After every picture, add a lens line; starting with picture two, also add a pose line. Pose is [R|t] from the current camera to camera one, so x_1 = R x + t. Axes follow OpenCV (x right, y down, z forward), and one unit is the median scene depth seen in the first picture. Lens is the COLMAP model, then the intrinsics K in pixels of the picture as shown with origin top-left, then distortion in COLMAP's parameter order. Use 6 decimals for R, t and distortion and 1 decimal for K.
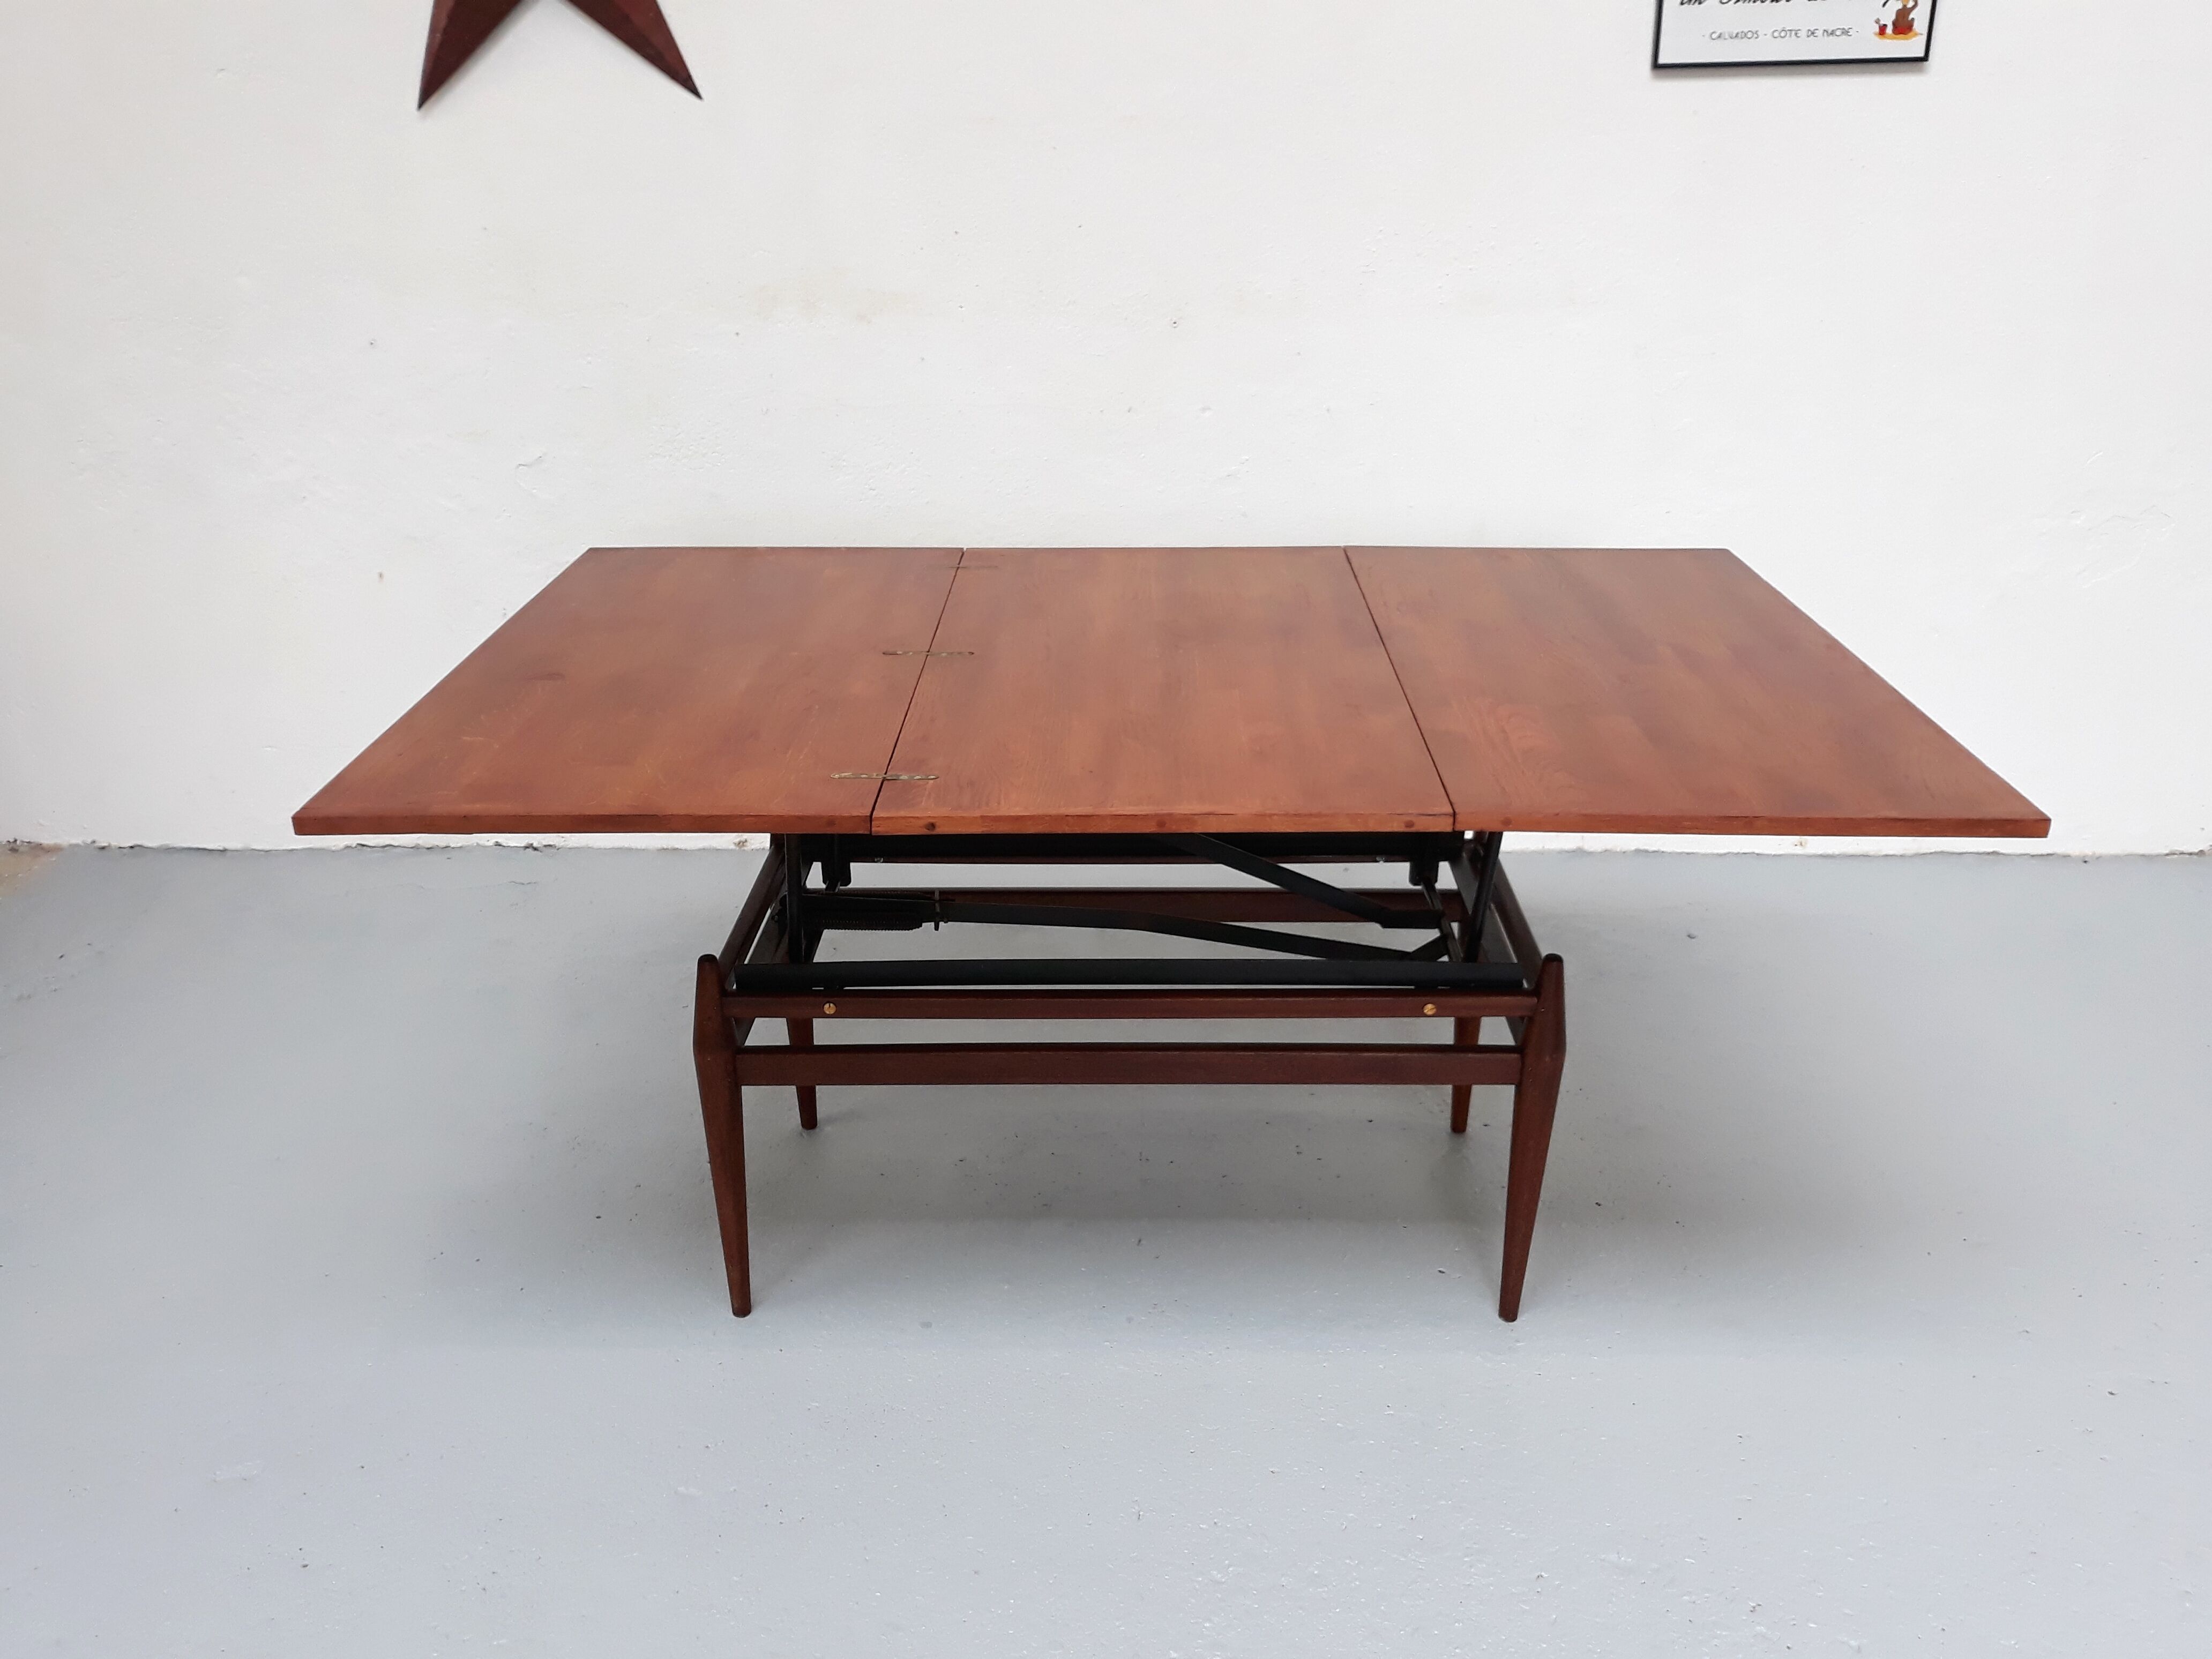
lens RADIAL K [[1849.7, 0, 1109.2], [0, 1849.7, 842.5], [0, 0, 1]] dist [0.012517, -0.064087]
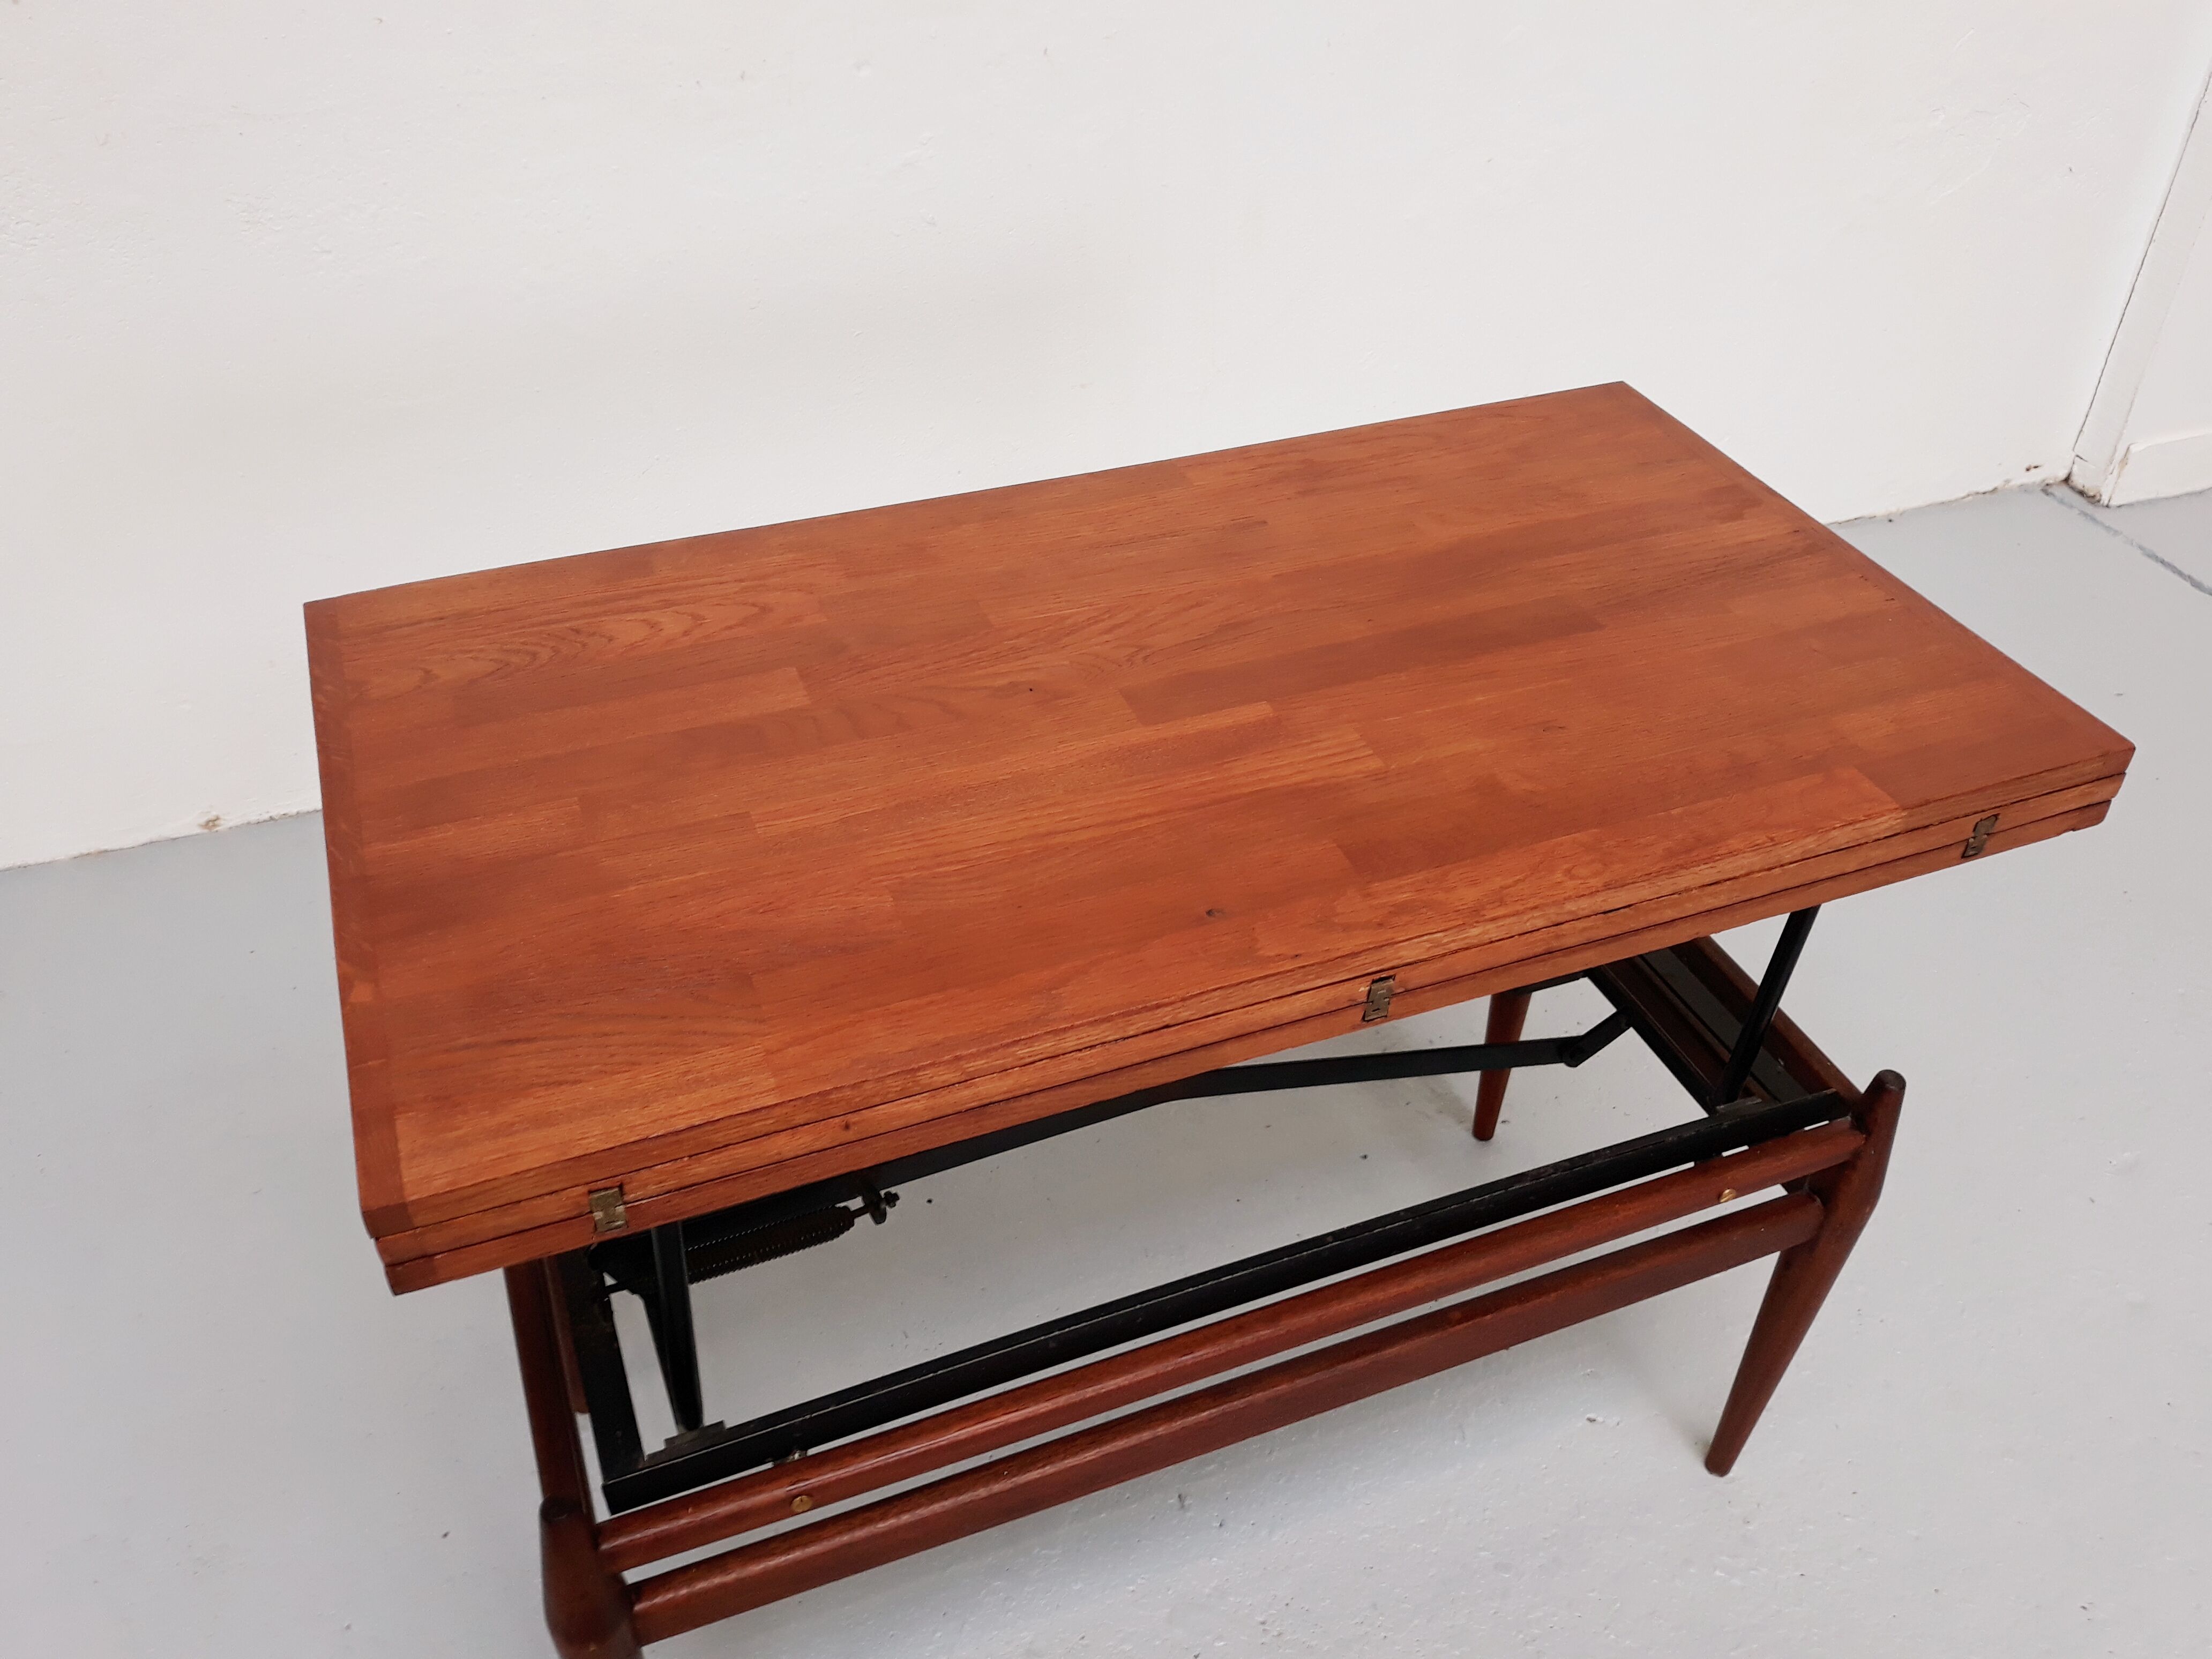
lens RADIAL K [[1849.7, 0, 1091.2], [0, 1849.7, 844.4], [0, 0, 1]] dist [0.012517, -0.064087]
pose [[0.928490, -0.213694, 0.303712, -0.170206], [0.127940, 0.951848, 0.278597, -0.200563], [-0.348622, -0.219818, 0.911122, 0.459864]]
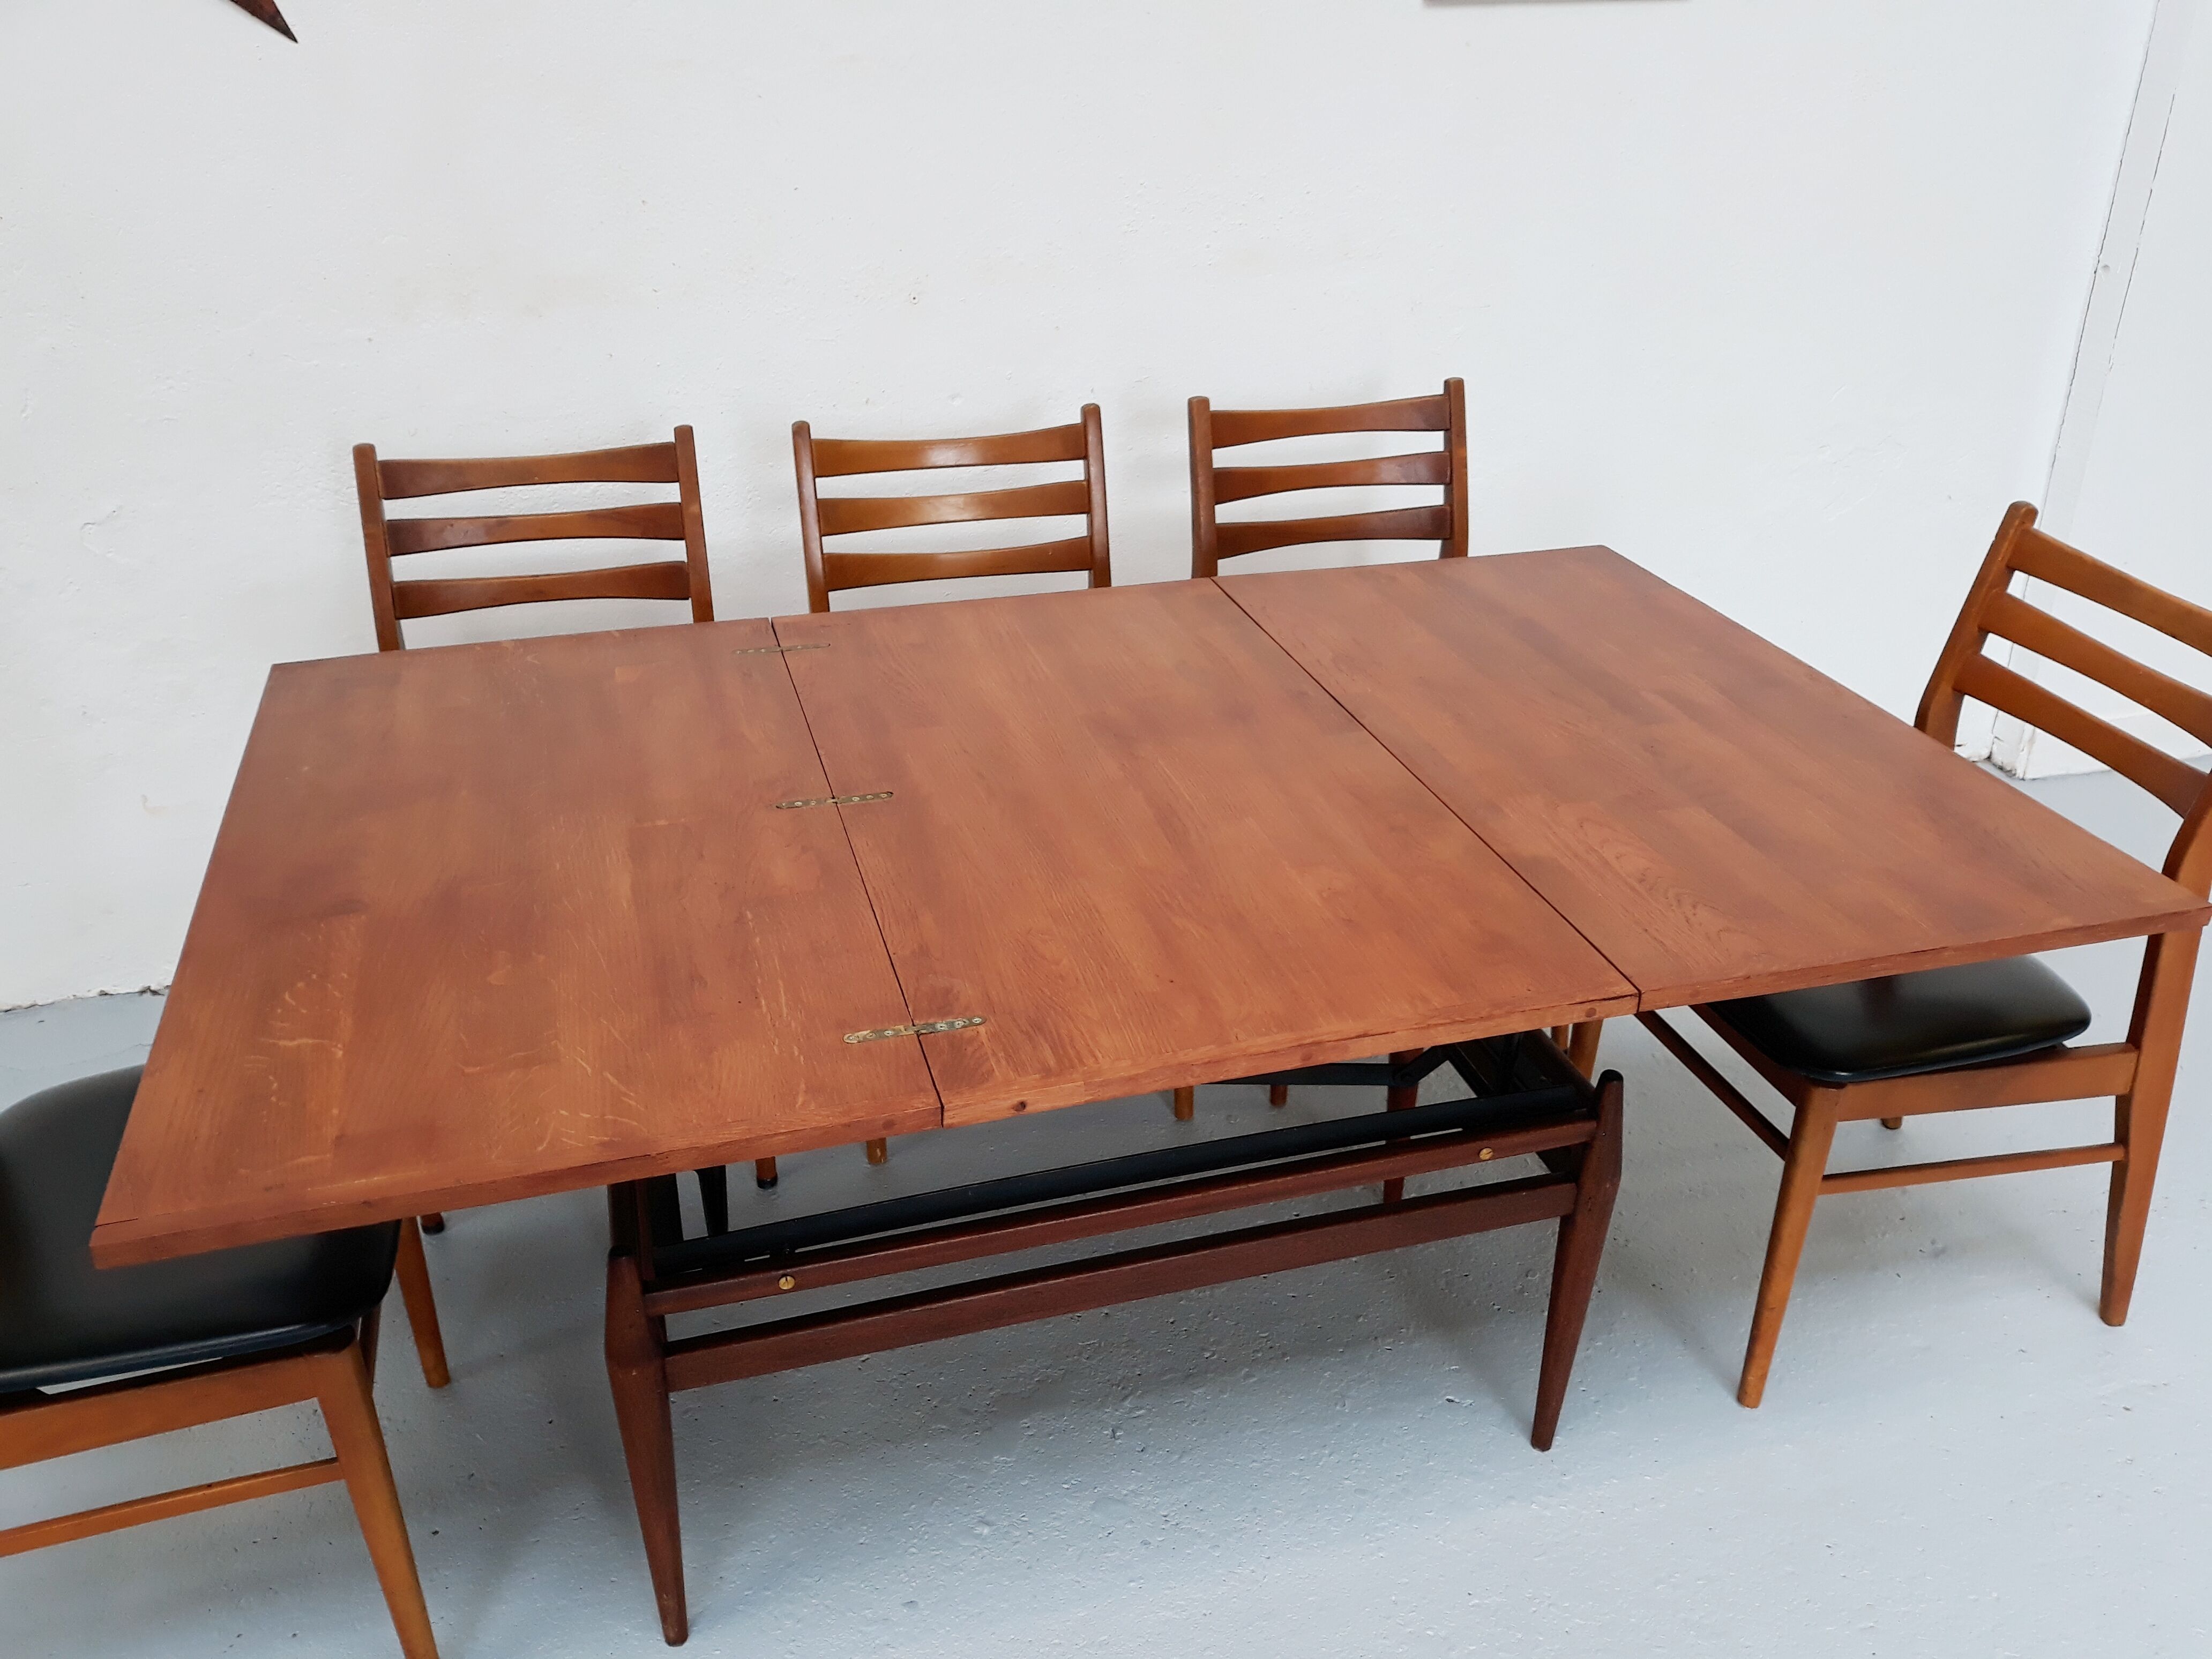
lens RADIAL K [[1849.7, 0, 1113.1], [0, 1849.7, 839.0], [0, 0, 1]] dist [0.012517, -0.064087]
pose [[0.956405, -0.123236, 0.264768, -0.178664], [0.105254, 0.991131, 0.081118, -0.126307], [-0.272416, -0.049714, 0.960894, 0.193230]]
